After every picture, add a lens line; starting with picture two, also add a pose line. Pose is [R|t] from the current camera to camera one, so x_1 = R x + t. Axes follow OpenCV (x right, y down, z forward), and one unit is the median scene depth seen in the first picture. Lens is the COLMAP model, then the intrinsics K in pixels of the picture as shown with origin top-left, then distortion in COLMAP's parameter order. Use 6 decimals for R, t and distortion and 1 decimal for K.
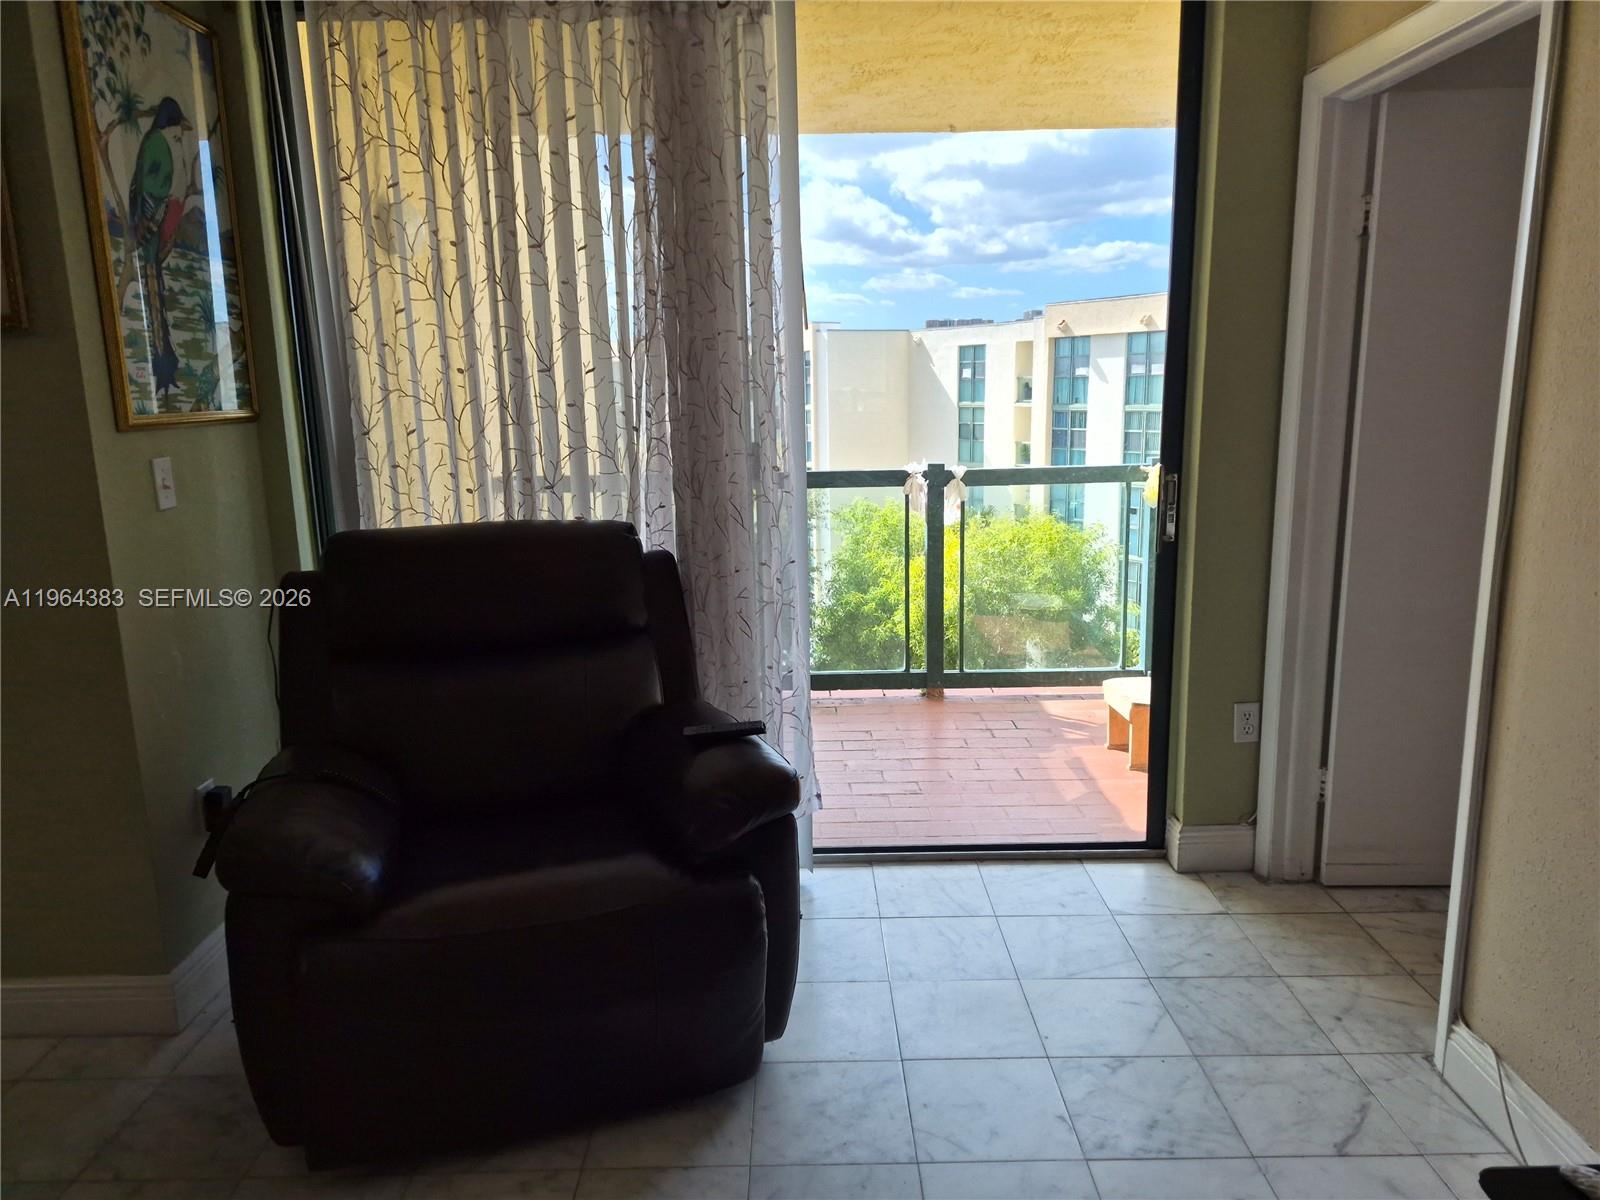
lens RADIAL K [[1114.2, 0, 801.8], [0, 1114.2, 583.0], [0, 0, 1]] dist [0.058421, -0.006432]
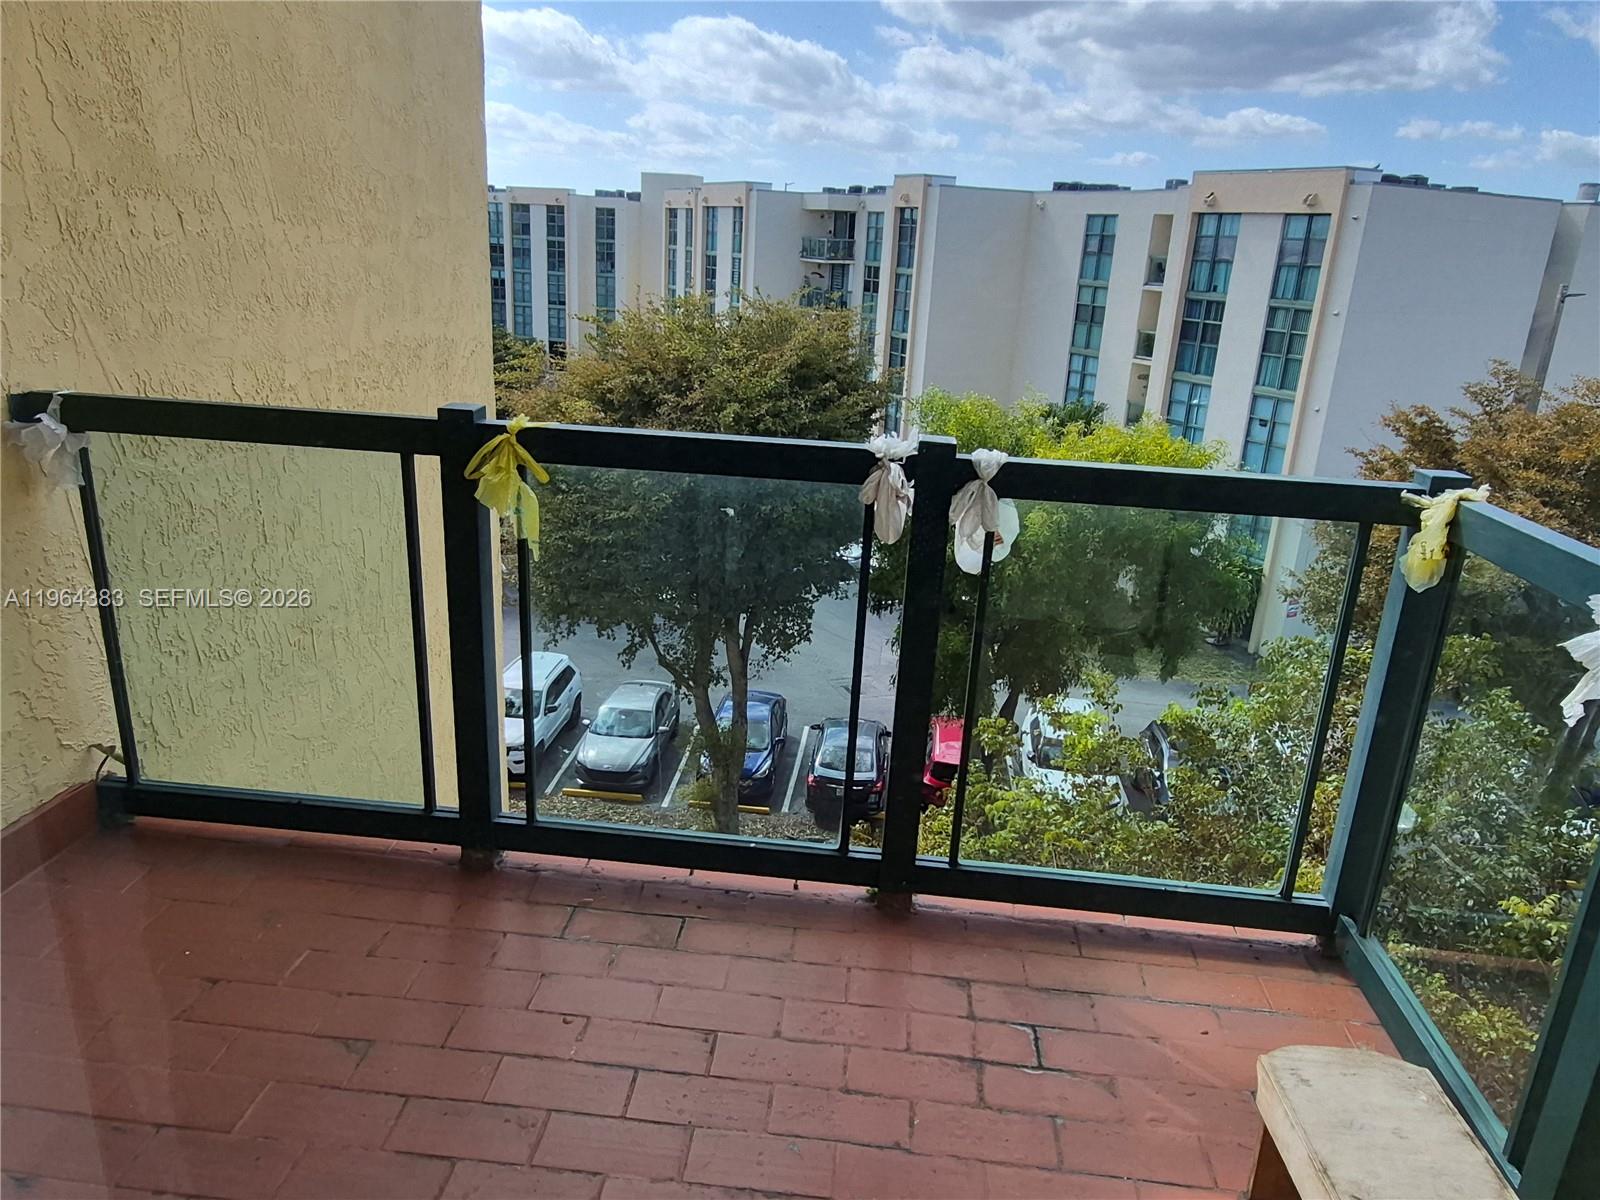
lens RADIAL K [[1113.1, 0, 803.4], [0, 1113.1, 600.3], [0, 0, 1]] dist [-0.000289, 0.002619]
pose [[0.992069, 0.101471, -0.074178, 0.163167], [-0.090407, 0.986053, 0.139738, -0.156530], [0.087323, -0.131923, 0.987406, 0.835240]]
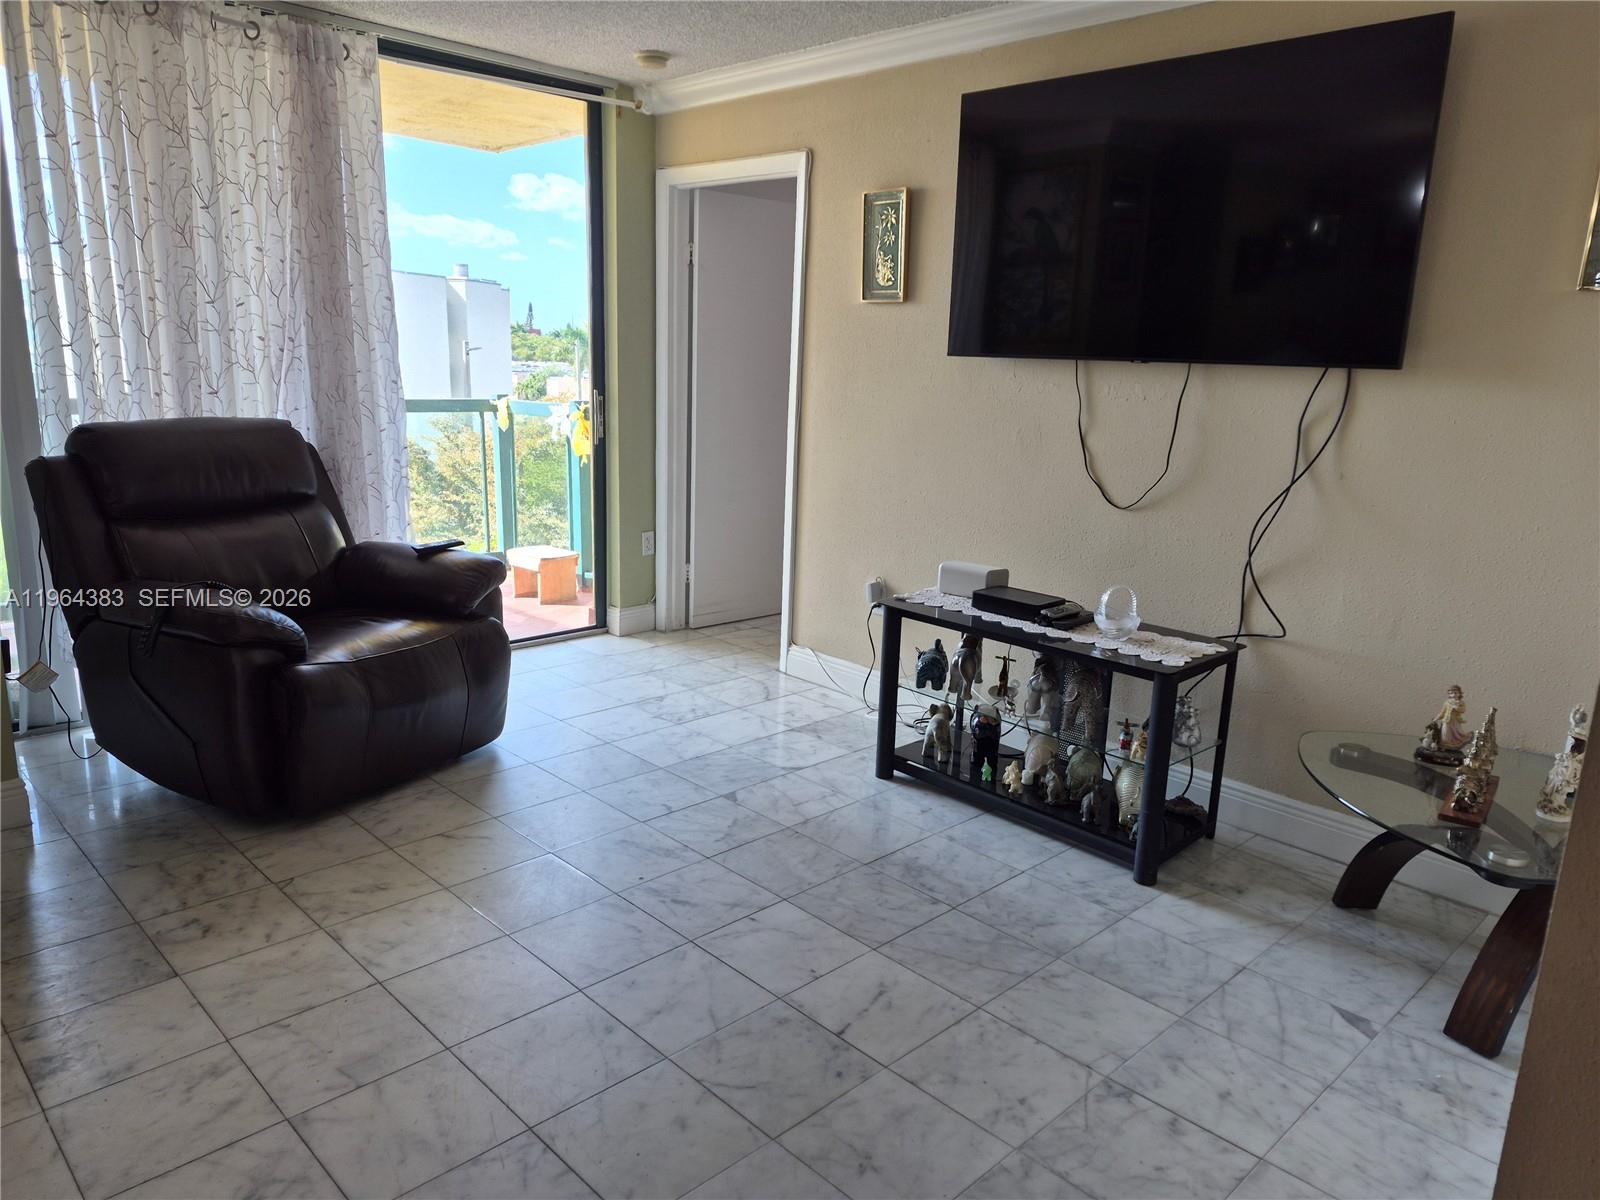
lens RADIAL K [[1114.2, 0, 794.2], [0, 1114.2, 606.7], [0, 0, 1]] dist [0.058421, -0.006432]
pose [[0.719329, -0.107696, 0.686271, -0.610432], [0.071066, 0.994135, 0.081520, 0.094220], [-0.691025, -0.009869, 0.722763, -0.380552]]
